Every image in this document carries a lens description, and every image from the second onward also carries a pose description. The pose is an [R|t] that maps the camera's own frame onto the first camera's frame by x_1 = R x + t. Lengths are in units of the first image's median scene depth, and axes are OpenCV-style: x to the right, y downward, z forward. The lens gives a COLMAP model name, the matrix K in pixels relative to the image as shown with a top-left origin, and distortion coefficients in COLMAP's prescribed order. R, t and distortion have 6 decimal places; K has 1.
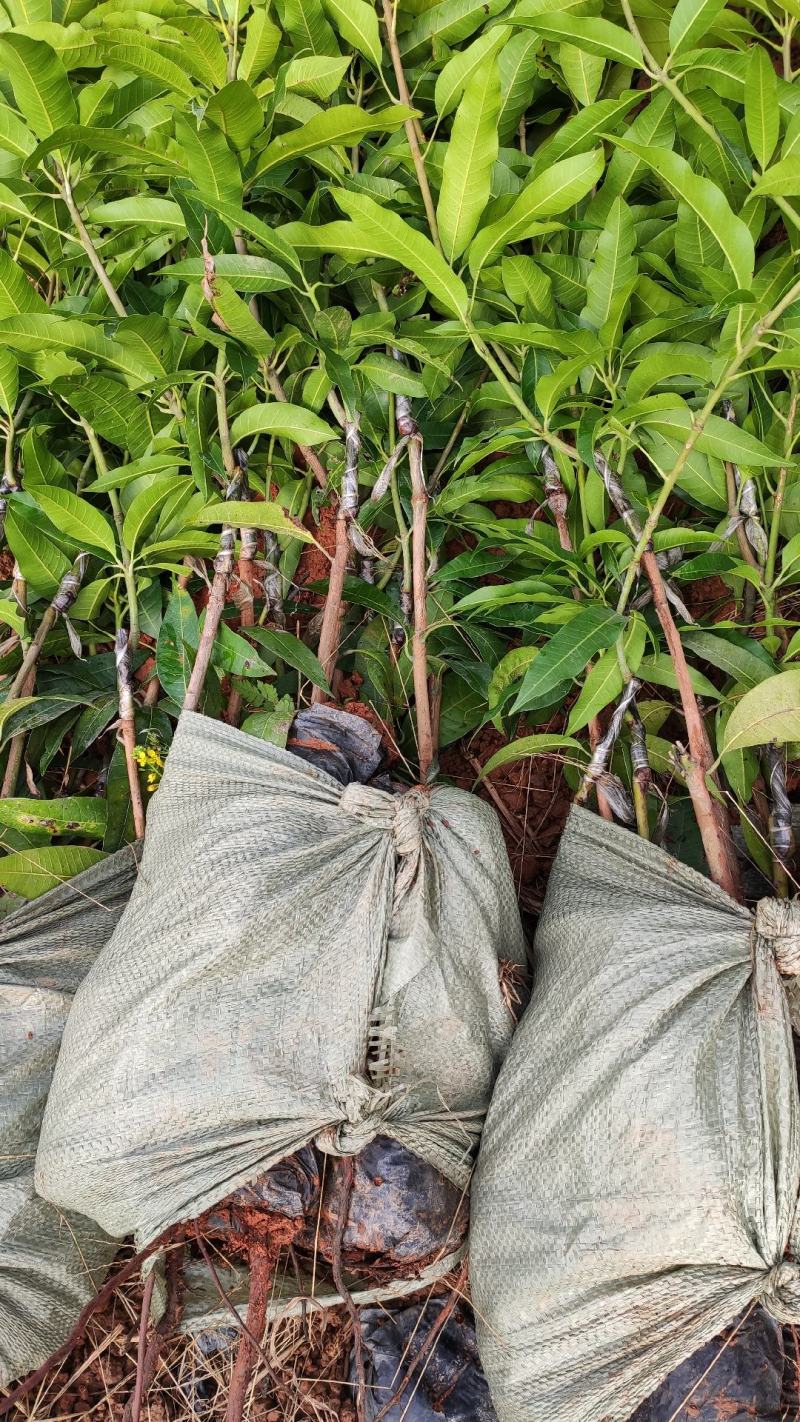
lens RADIAL K [[1075.9, 0, 400.0], [0, 1075.9, 711.0], [0, 0, 1]] dist [0.063942, -0.108037]
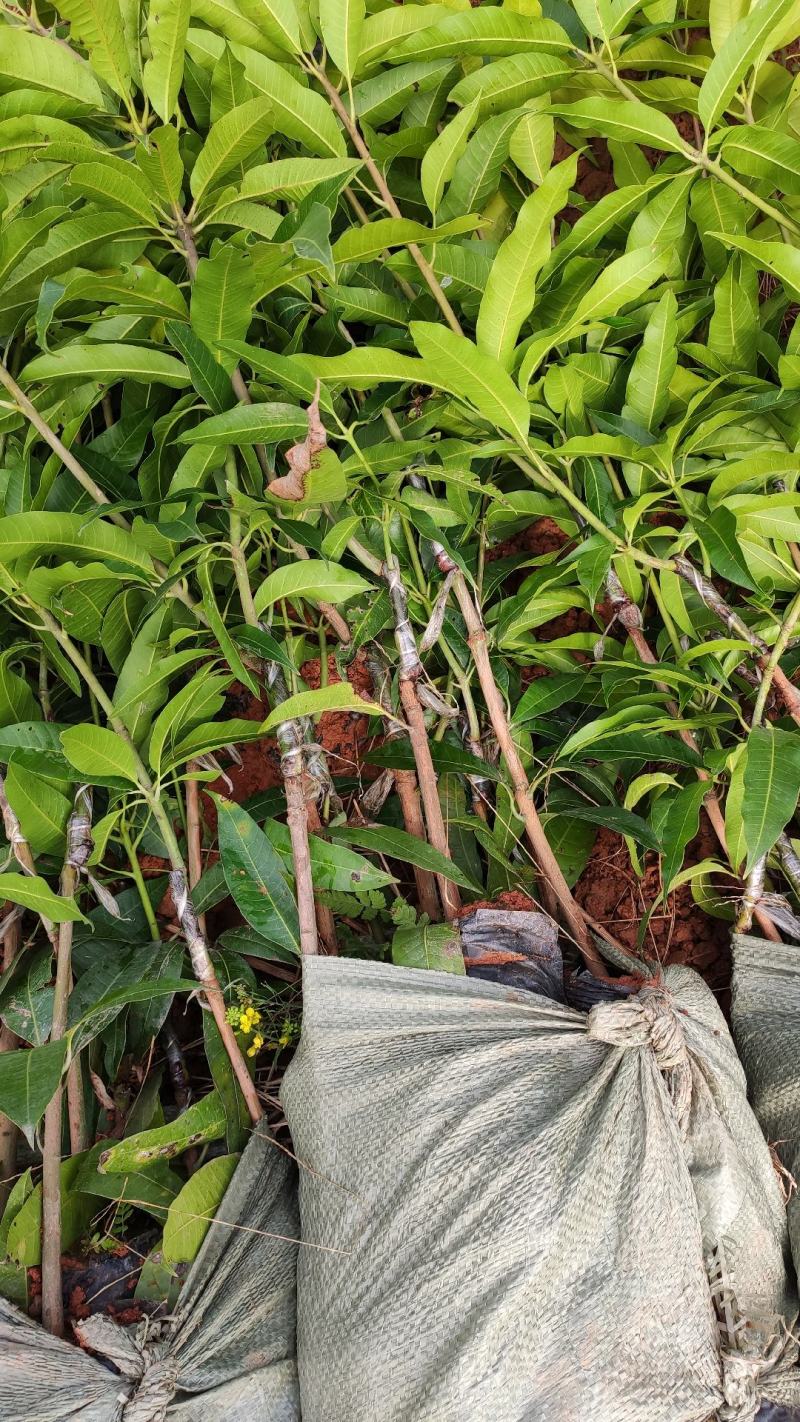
lens RADIAL K [[1075.9, 0, 400.0], [0, 1075.9, 711.0], [0, 0, 1]] dist [0.063942, -0.108037]
pose [[0.929381, -0.221041, 0.295623, -0.326564], [0.227681, 0.973659, 0.012232, -0.170318], [-0.290539, 0.055940, 0.955226, 0.188560]]
